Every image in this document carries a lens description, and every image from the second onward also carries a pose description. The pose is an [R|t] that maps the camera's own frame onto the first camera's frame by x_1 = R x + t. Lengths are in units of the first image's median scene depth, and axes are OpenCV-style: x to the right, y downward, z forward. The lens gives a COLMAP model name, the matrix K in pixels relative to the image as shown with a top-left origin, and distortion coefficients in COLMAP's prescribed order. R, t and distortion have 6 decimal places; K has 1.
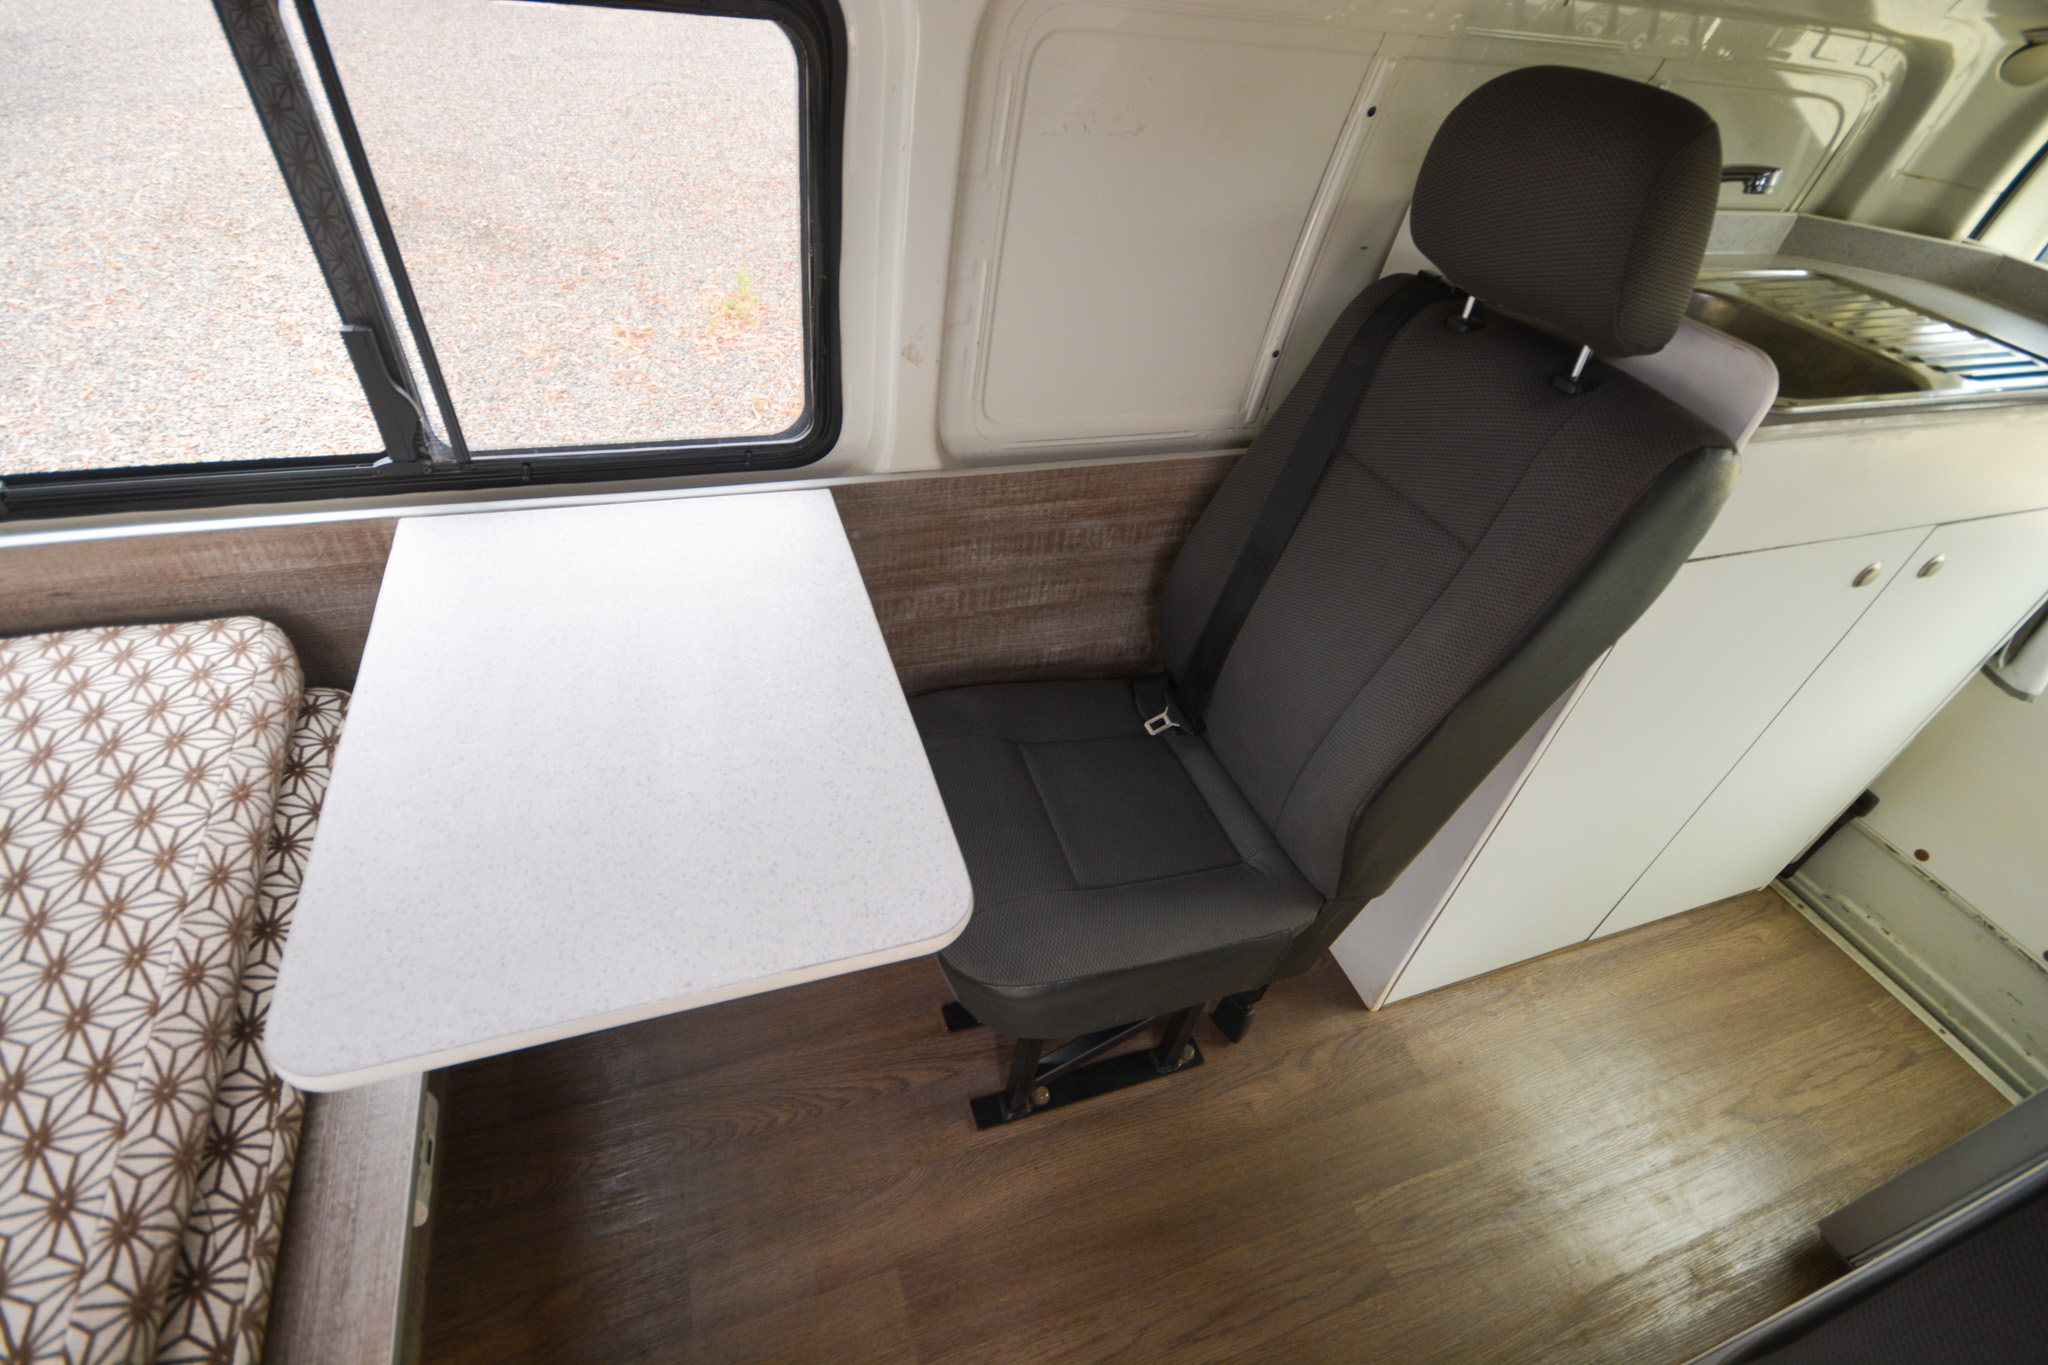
lens RADIAL K [[935.1, 0, 1014.1], [0, 935.1, 682.9], [0, 0, 1]] dist [0.000729, -0.012874]
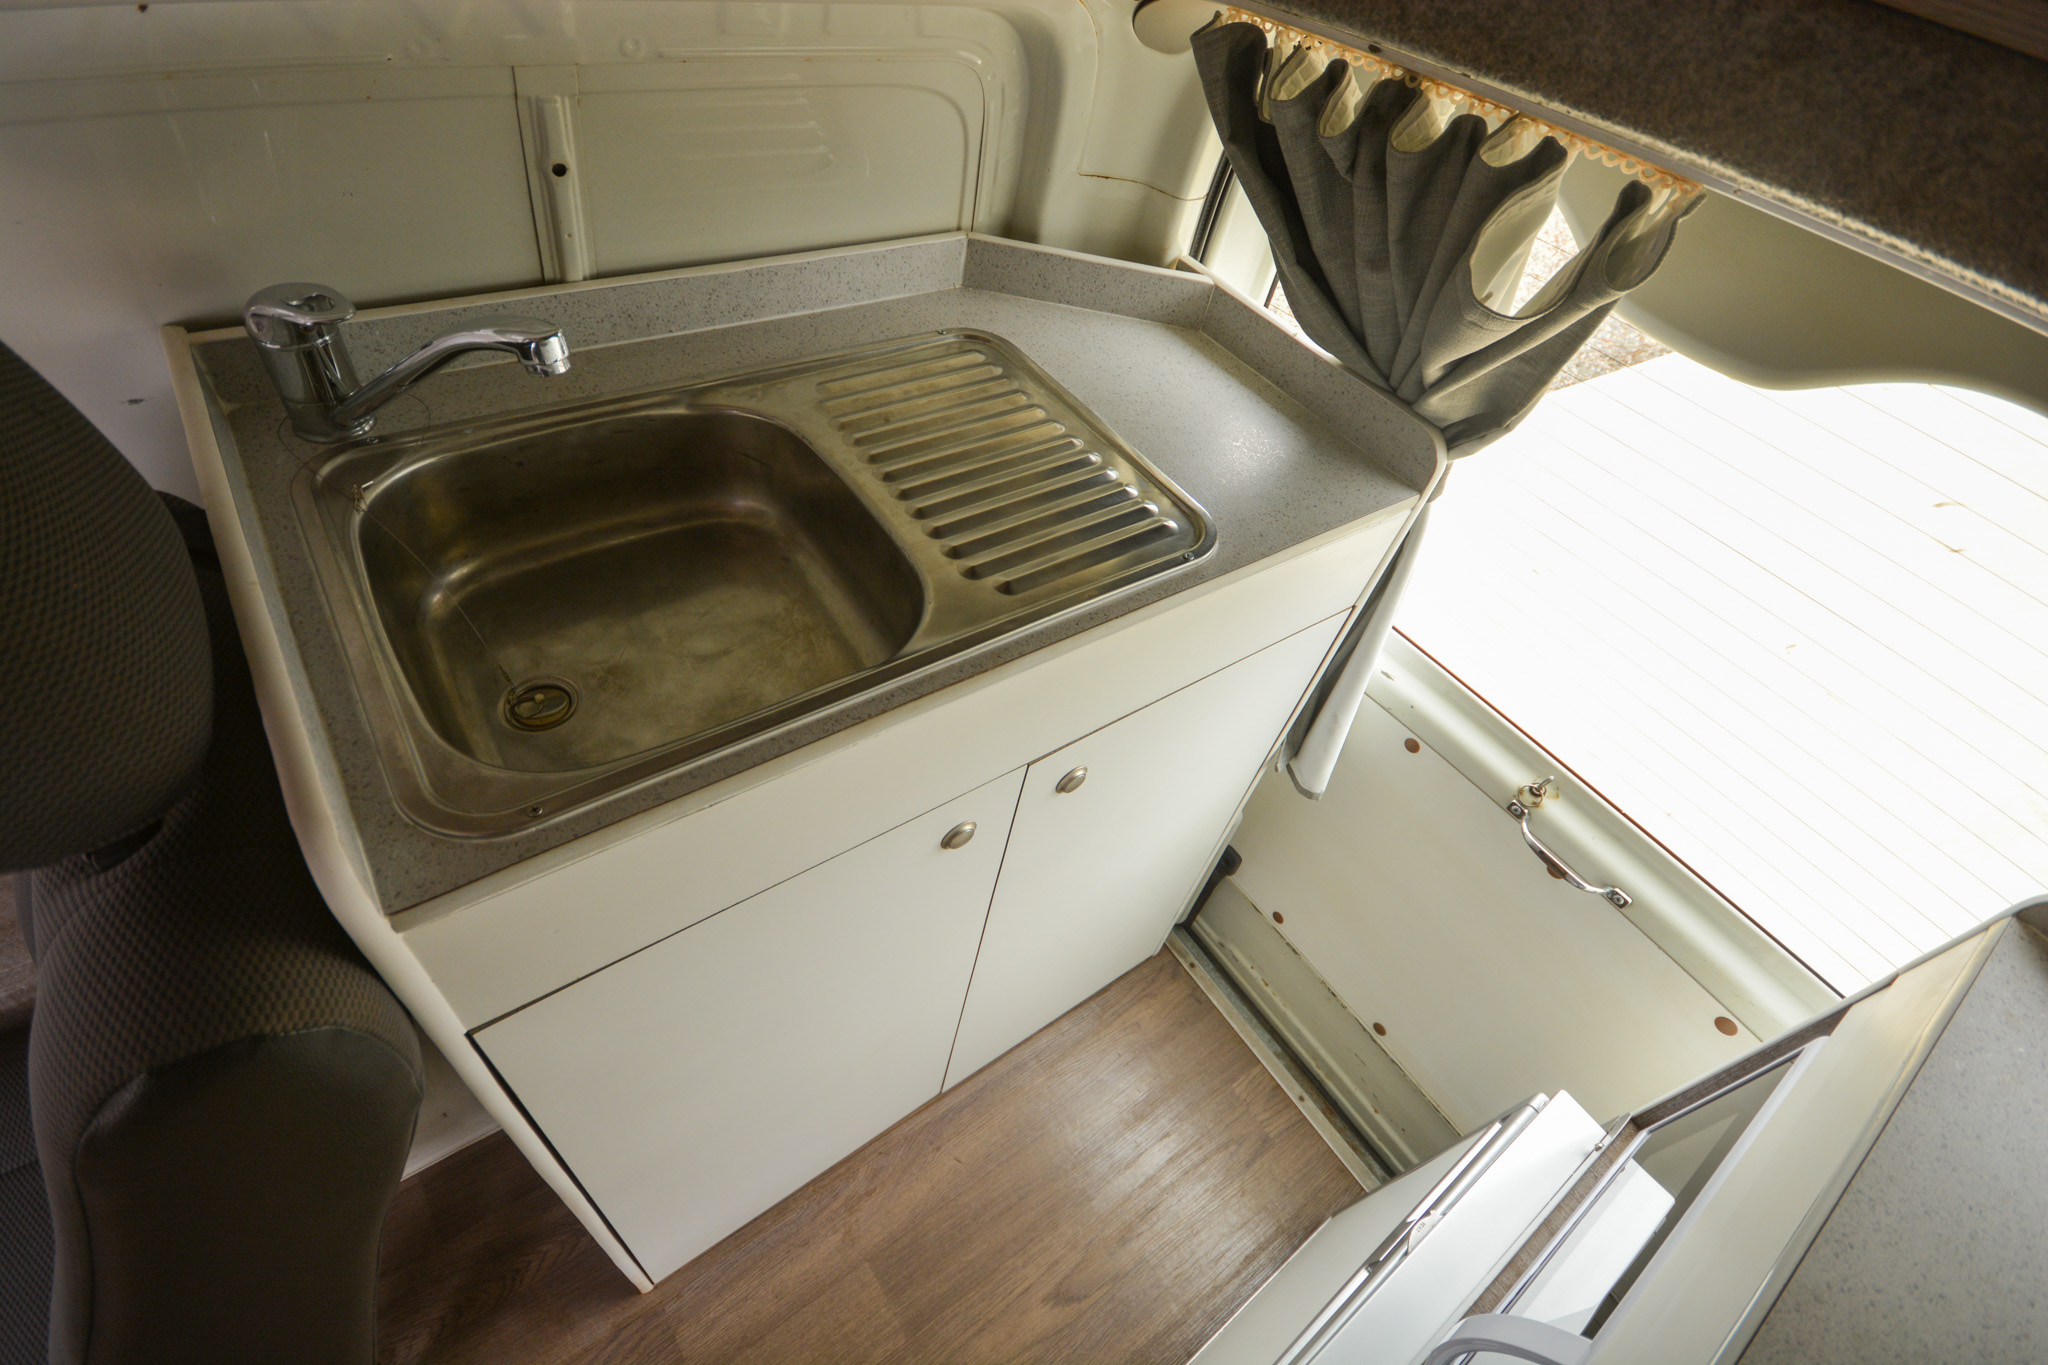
lens RADIAL K [[921.2, 0, 1029.2], [0, 921.2, 696.8], [0, 0, 1]] dist [0.000222, -0.004543]
pose [[0.954871, -0.175764, 0.239434, 0.655536], [0.134106, 0.974396, 0.180468, -0.277550], [-0.265023, -0.140214, 0.953993, 0.240540]]
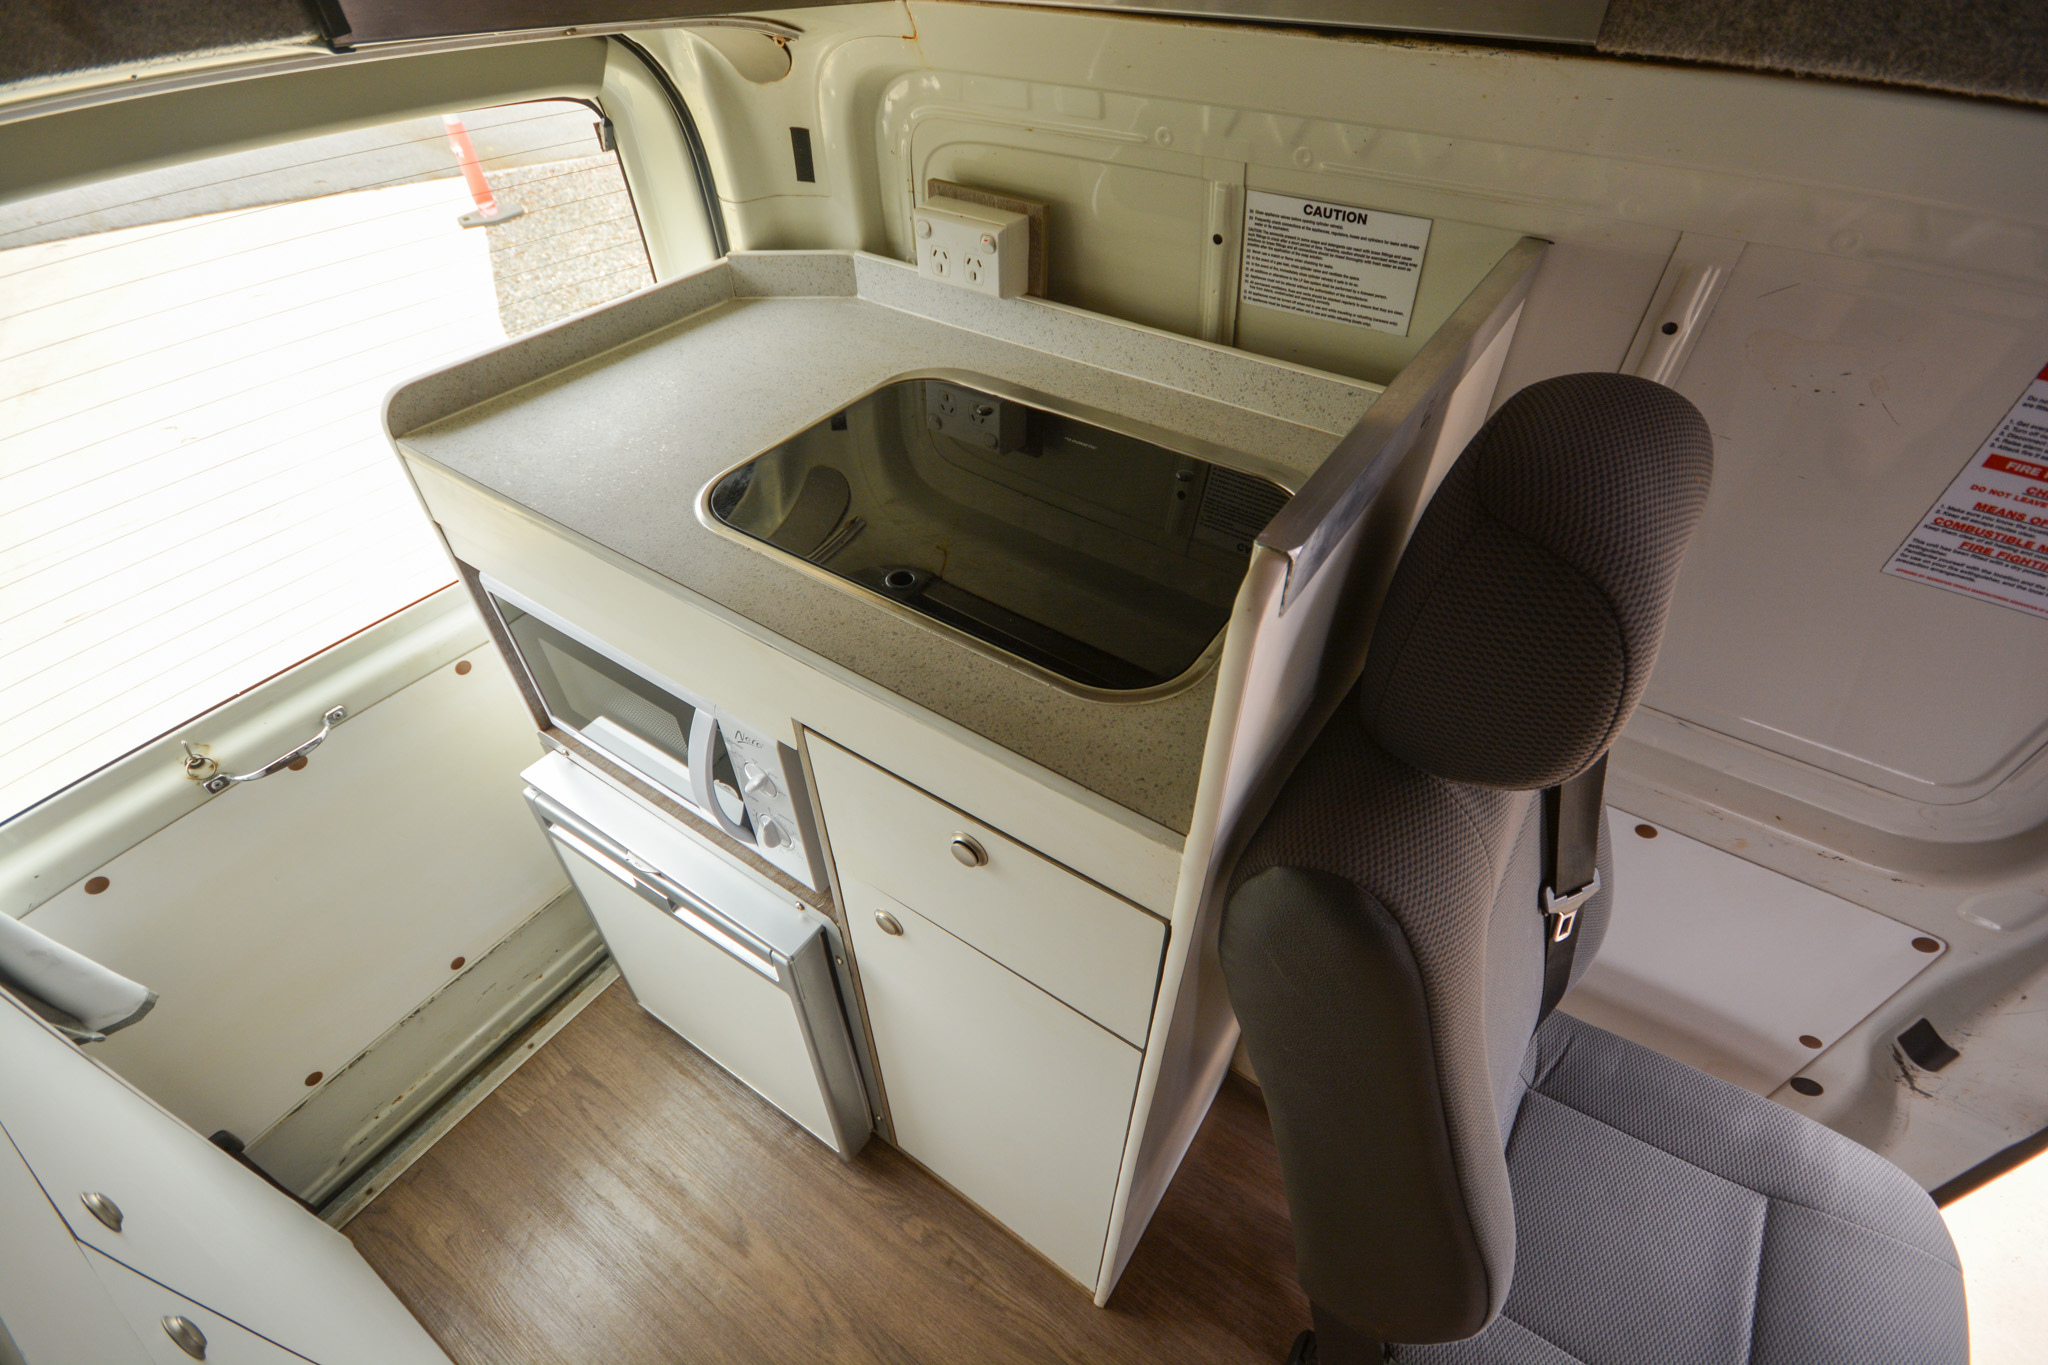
lens RADIAL K [[927.8, 0, 1020.5], [0, 927.8, 695.6], [0, 0, 1]] dist [0.012703, -0.015475]
pose [[-0.598660, -0.610647, 0.518378, 0.469724], [0.478486, 0.246378, 0.842822, -0.333481], [-0.642384, 0.752601, 0.144689, 0.278258]]
